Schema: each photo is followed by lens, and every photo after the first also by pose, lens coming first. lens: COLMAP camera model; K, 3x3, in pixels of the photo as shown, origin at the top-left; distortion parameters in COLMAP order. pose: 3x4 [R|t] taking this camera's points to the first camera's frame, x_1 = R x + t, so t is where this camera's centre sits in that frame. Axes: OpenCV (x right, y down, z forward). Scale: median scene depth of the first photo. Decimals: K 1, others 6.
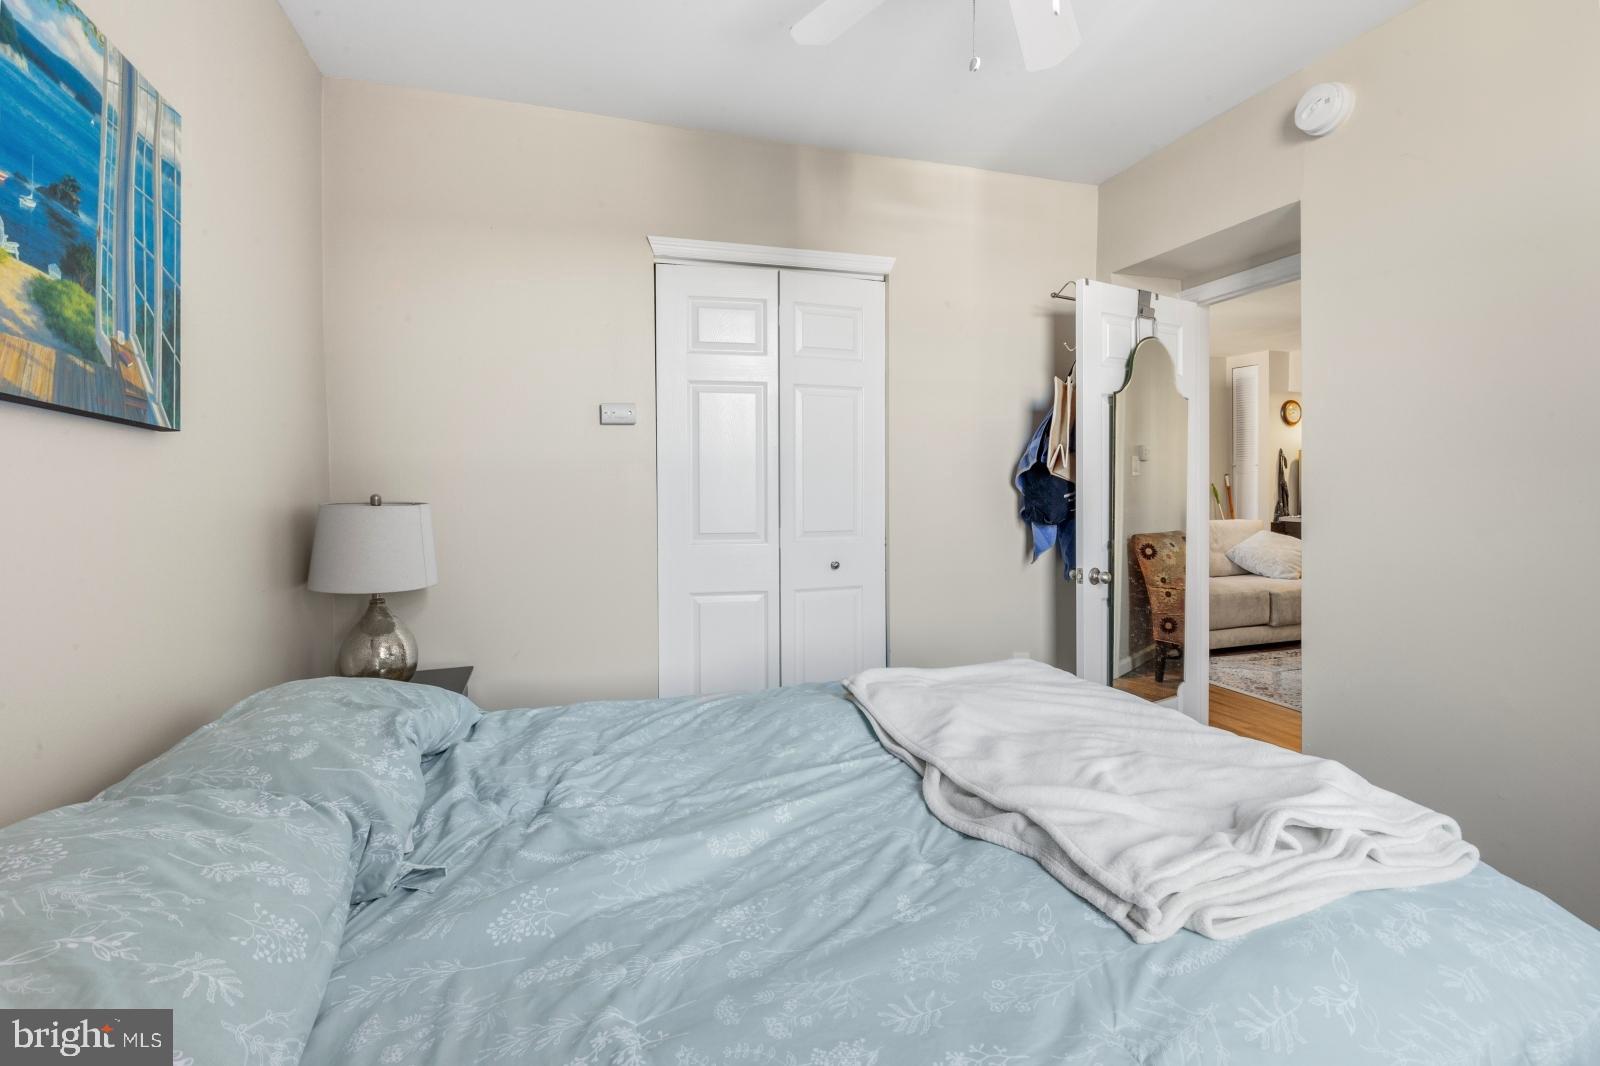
lens RADIAL K [[737.1, 0, 798.0], [0, 737.1, 497.5], [0, 0, 1]] dist [-0.000285, -0.000832]
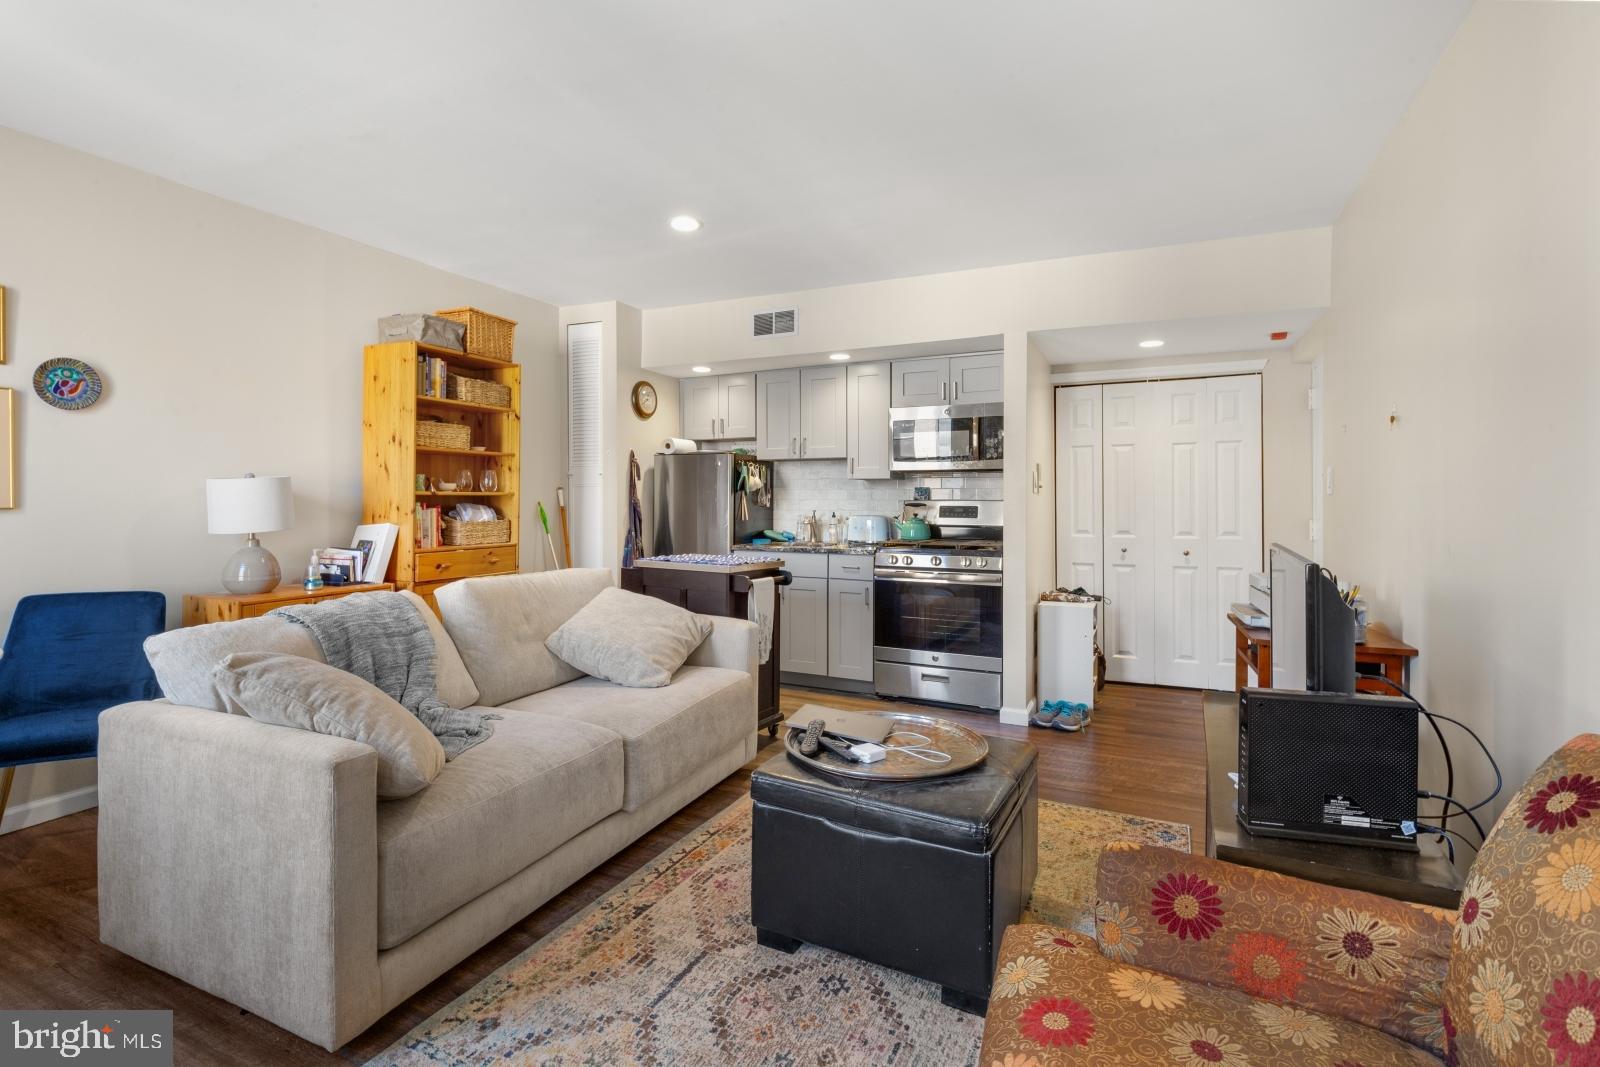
lens RADIAL K [[737.1, 0, 798.0], [0, 737.1, 498.0], [0, 0, 1]] dist [-0.000285, -0.000832]
pose [[0.686044, 0.007451, 0.727522, 0.363765], [0.008264, 0.999803, -0.018032, -0.013010], [-0.727513, 0.018383, 0.685848, 0.578643]]
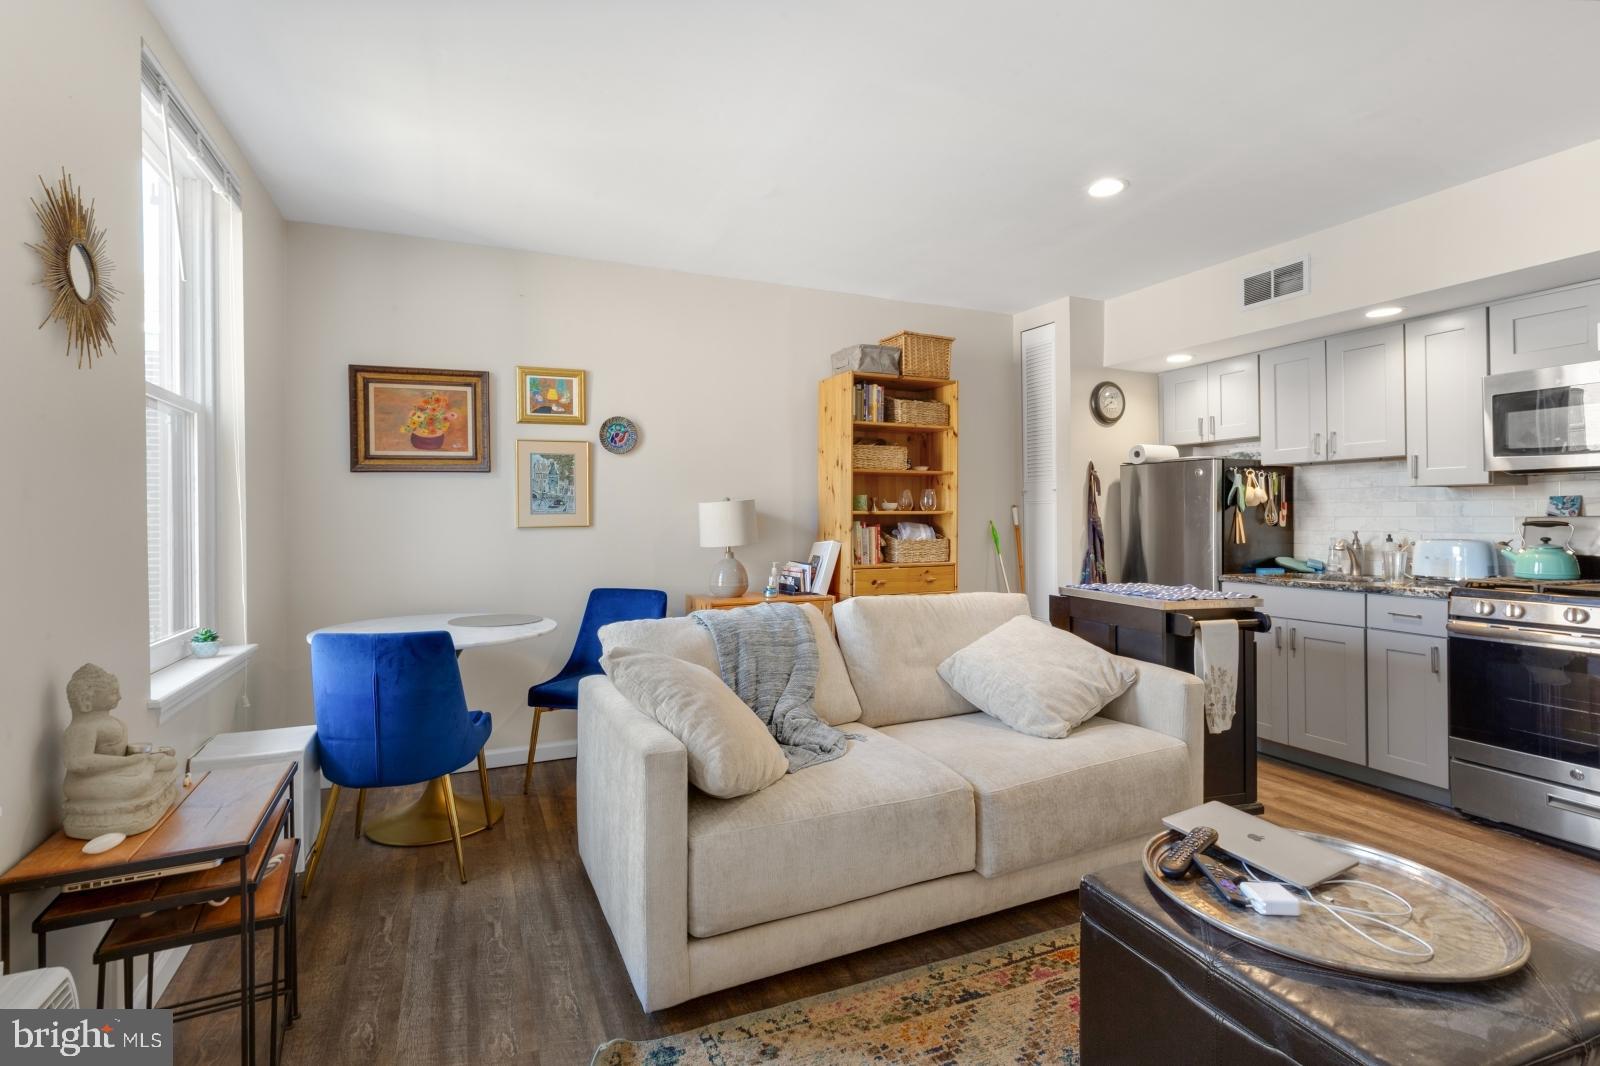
lens RADIAL K [[752.1, 0, 790.2], [0, 752.1, 508.3], [0, 0, 1]] dist [0.003433, -0.000603]
pose [[0.994951, 0.002853, 0.100324, 0.477627], [0.000354, 0.999490, -0.031934, -0.013257], [-0.100364, 0.031808, 0.994442, 0.571471]]
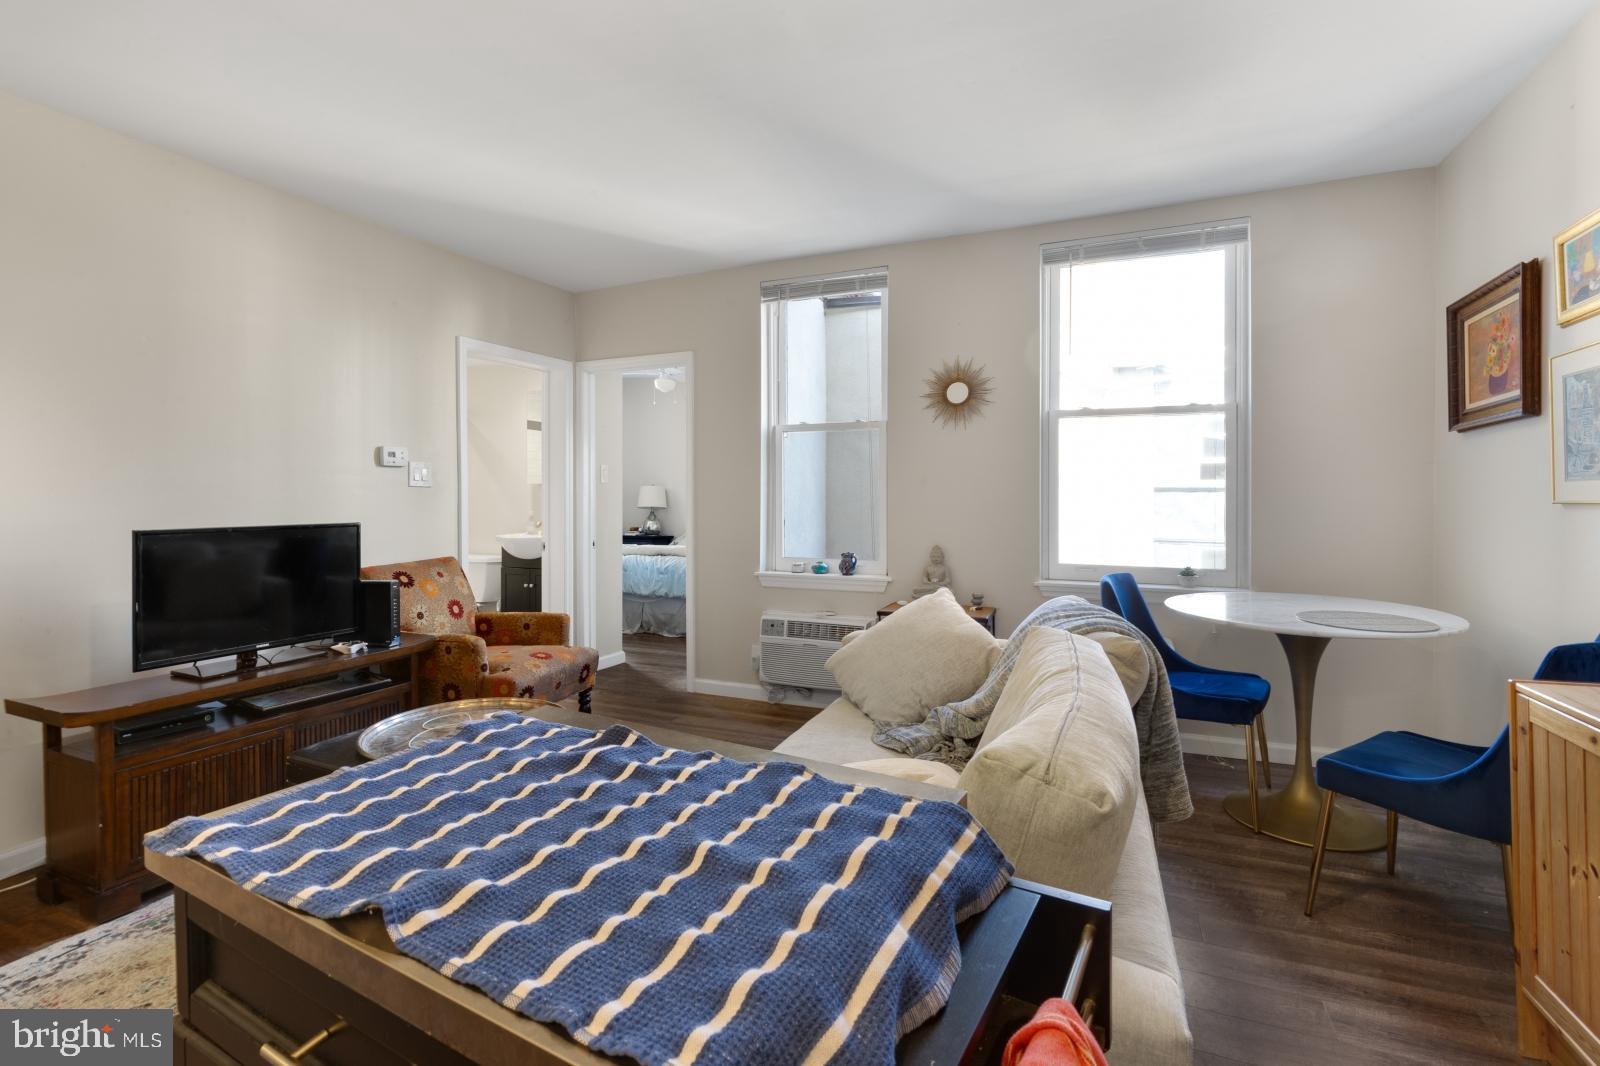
lens RADIAL K [[737.1, 0, 798.0], [0, 737.1, 497.5], [0, 0, 1]] dist [-0.000285, -0.000832]
pose [[-0.640922, 0.025792, -0.767173, 0.888876], [0.002843, 0.999508, 0.031228, -0.033433], [0.767601, 0.017833, -0.640680, 1.209508]]
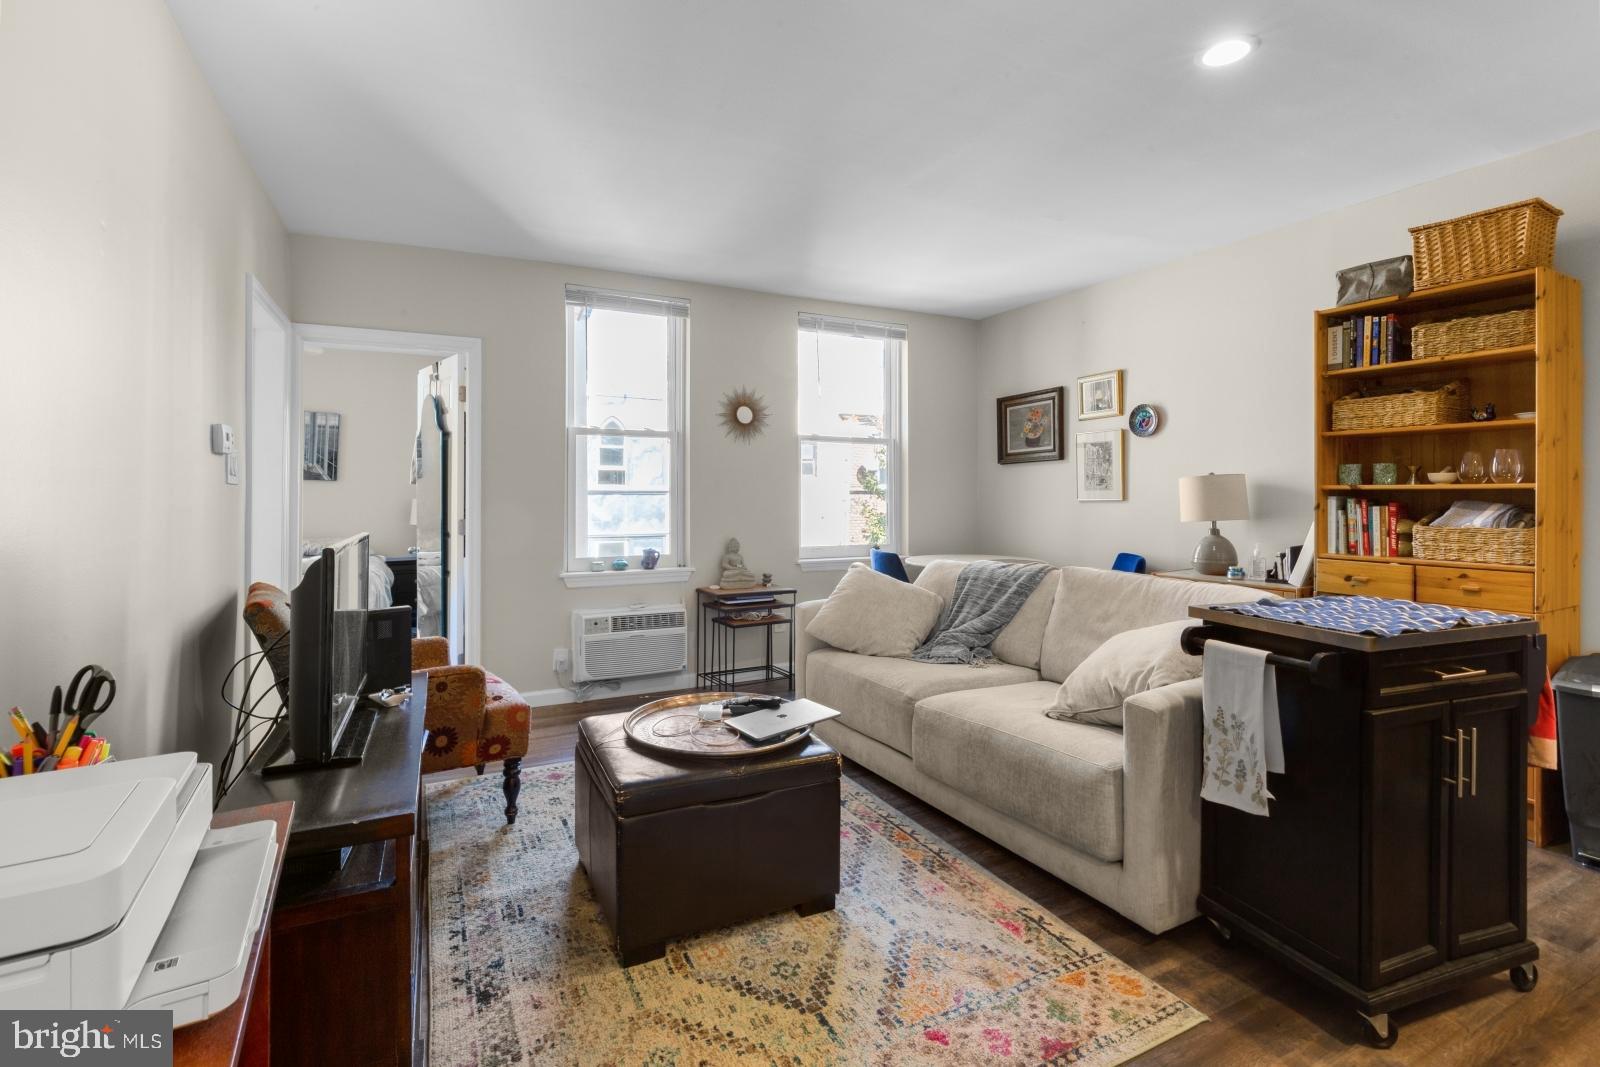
lens RADIAL K [[728.6, 0, 768.6], [0, 728.6, 480.2], [0, 0, 1]] dist [-0.001627, -0.000246]
pose [[0.138491, -0.014132, -0.990263, 1.106384], [-0.021009, 0.999631, -0.017204, -0.019328], [0.990141, 0.023187, 0.138143, 0.786710]]
